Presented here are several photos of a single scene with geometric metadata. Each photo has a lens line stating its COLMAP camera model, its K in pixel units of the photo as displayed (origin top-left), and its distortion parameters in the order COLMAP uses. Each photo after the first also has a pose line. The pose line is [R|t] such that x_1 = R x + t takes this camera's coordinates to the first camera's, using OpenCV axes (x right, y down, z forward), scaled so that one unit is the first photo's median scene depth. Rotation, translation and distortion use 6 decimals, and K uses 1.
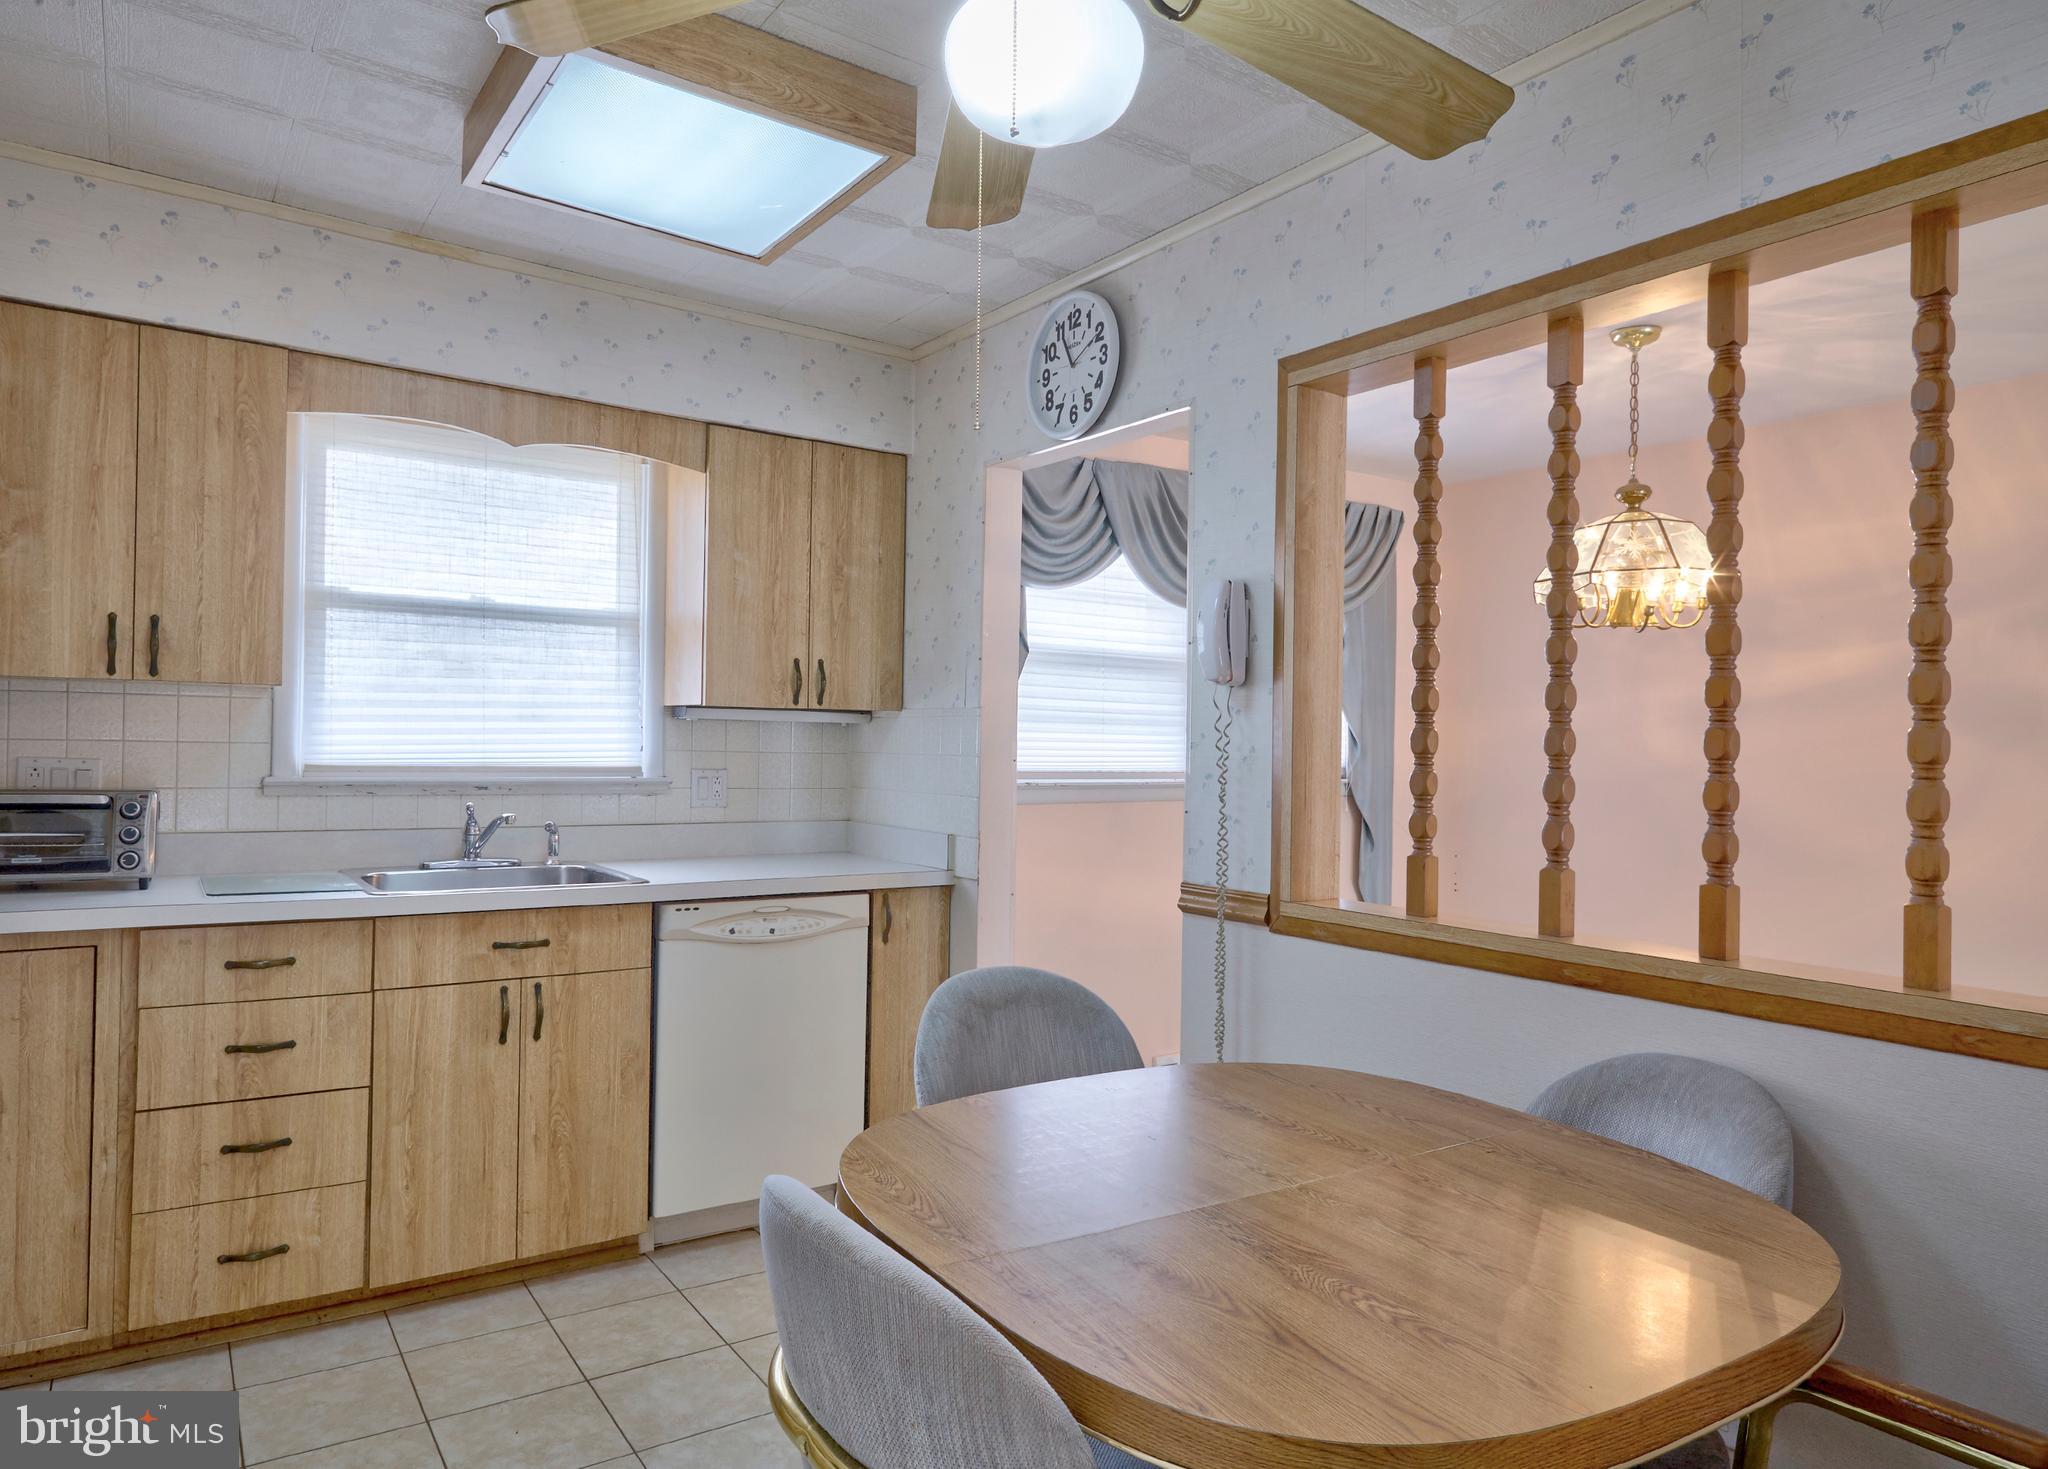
lens RADIAL K [[1234.4, 0, 1022.5], [0, 1234.4, 743.6], [0, 0, 1]] dist [-0.002520, 0.000449]
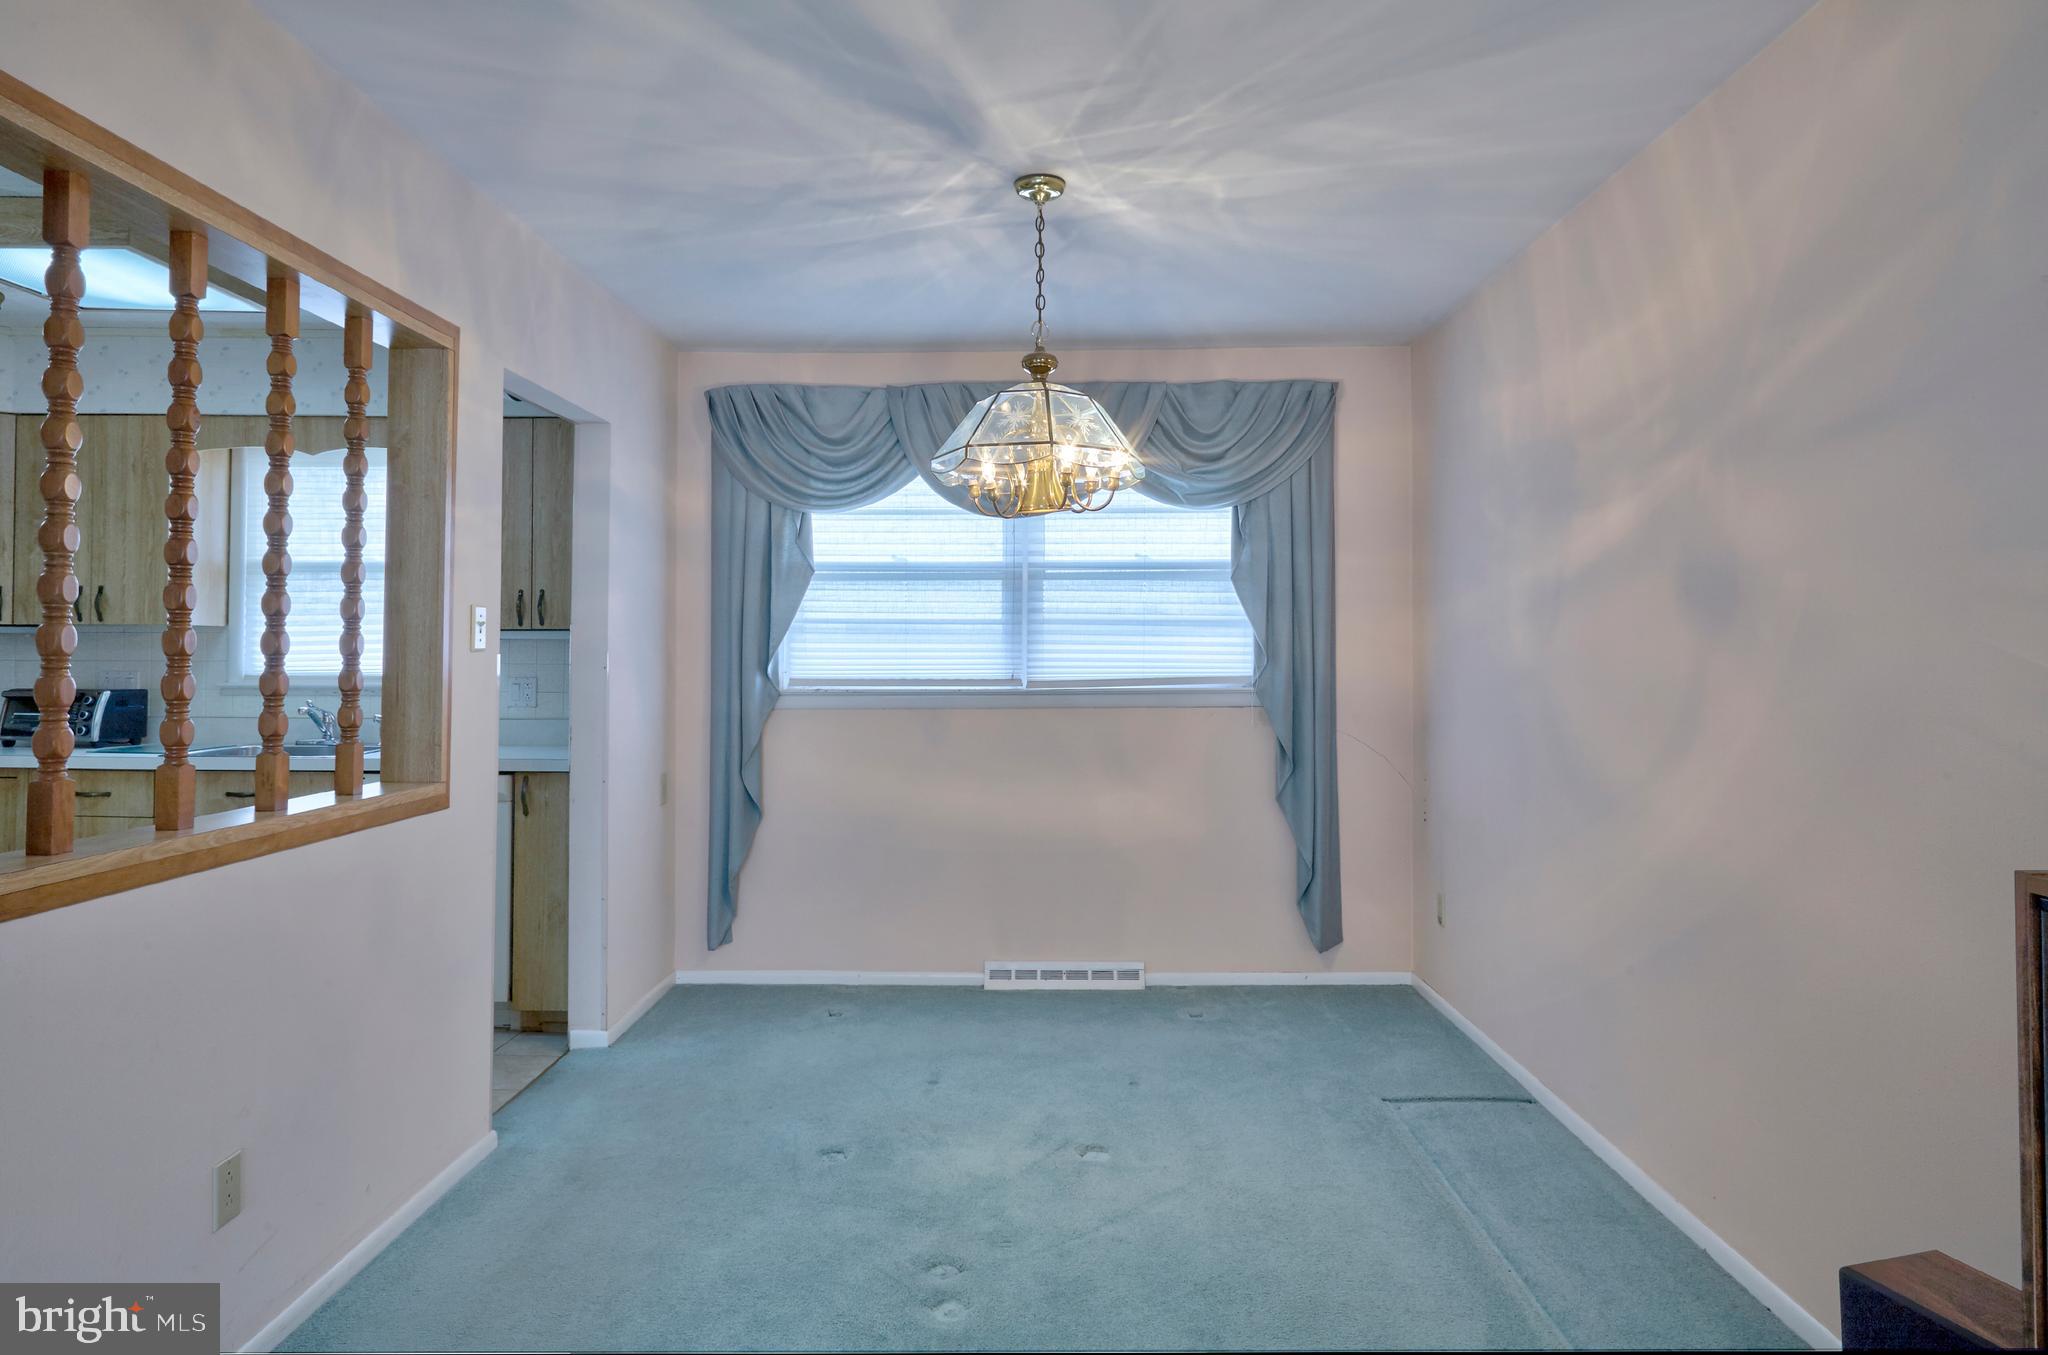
lens RADIAL K [[1207.3, 0, 1023.6], [0, 1207.3, 657.4], [0, 0, 1]] dist [0.002014, 0.000450]
pose [[0.823404, -0.014834, -0.567262, 0.999526], [0.014195, 0.999884, -0.005542, 0.016089], [0.567279, -0.003489, 0.823519, 0.279340]]
